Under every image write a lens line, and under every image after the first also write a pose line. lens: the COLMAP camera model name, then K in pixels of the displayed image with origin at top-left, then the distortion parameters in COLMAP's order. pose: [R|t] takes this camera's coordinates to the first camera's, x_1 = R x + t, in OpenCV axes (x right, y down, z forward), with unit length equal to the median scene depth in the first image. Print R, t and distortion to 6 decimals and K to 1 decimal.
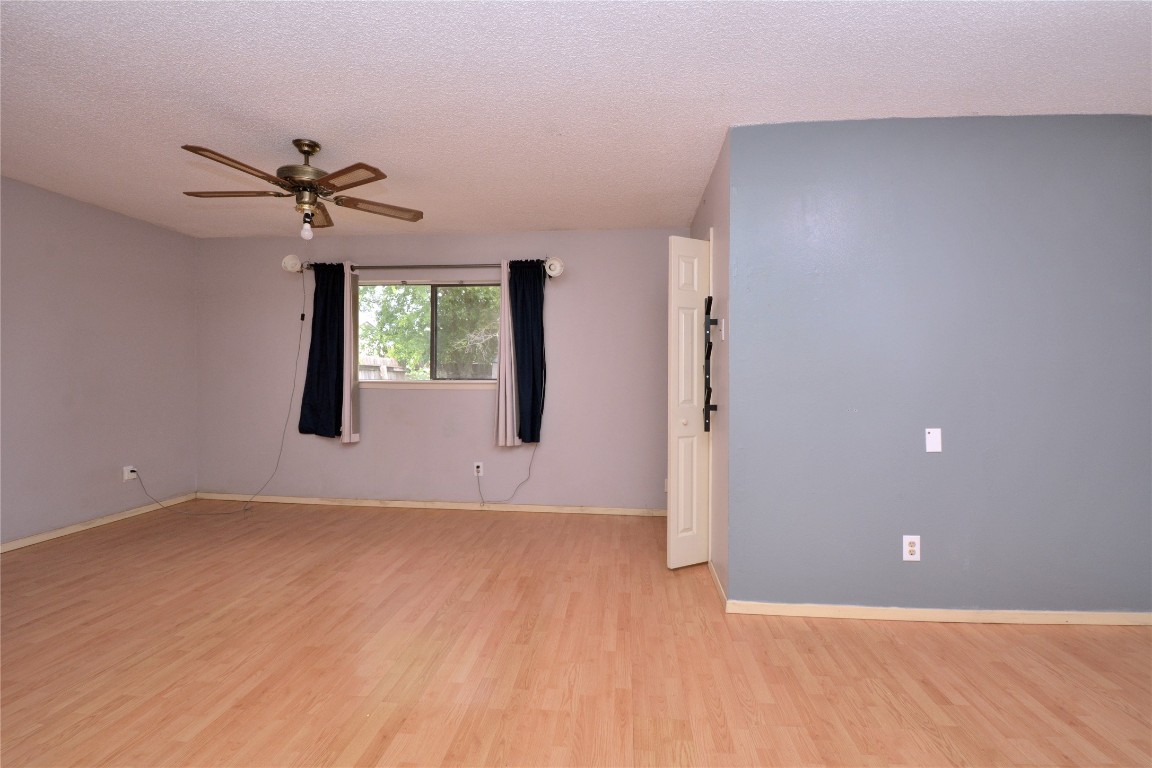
lens RADIAL K [[510.9, 0, 573.9], [0, 510.9, 379.5], [0, 0, 1]] dist [-0.018735, -0.003934]
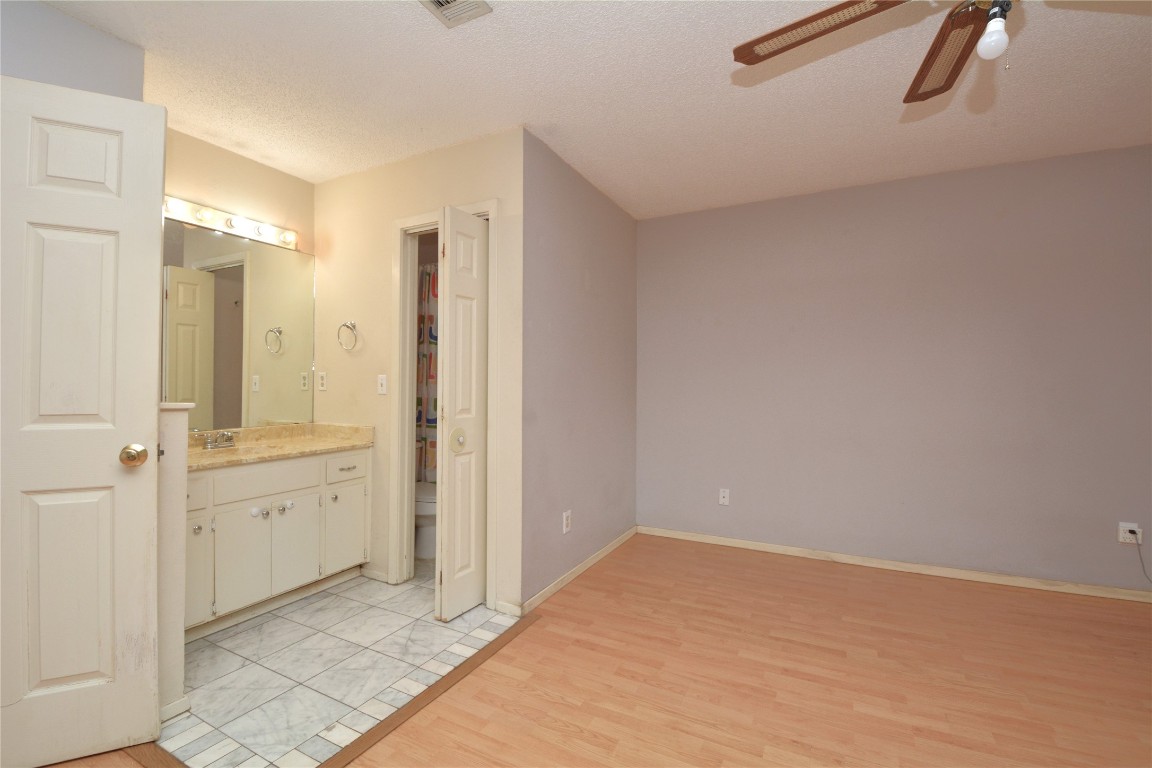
lens RADIAL K [[510.9, 0, 567.7], [0, 510.9, 375.2], [0, 0, 1]] dist [-0.018735, -0.003934]
pose [[-0.365343, -0.028564, -0.930434, -0.022628], [-0.014546, 0.999582, -0.024976, 0.011725], [0.930759, 0.004409, -0.365606, 0.912066]]
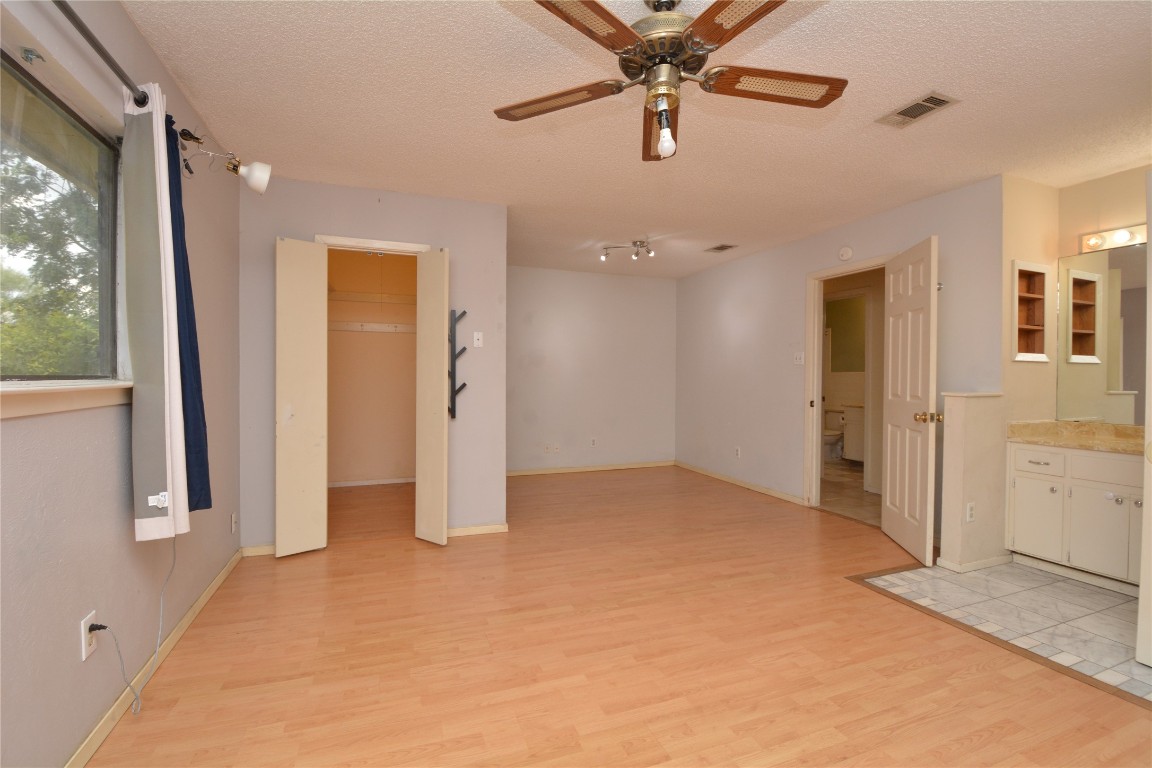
lens RADIAL K [[510.9, 0, 579.3], [0, 510.9, 384.2], [0, 0, 1]] dist [-0.018735, -0.003934]
pose [[-0.451348, -0.025224, 0.891991, -1.147967], [-0.000960, 0.999614, 0.027781, -0.015514], [-0.892347, 0.011683, -0.451198, 1.522004]]
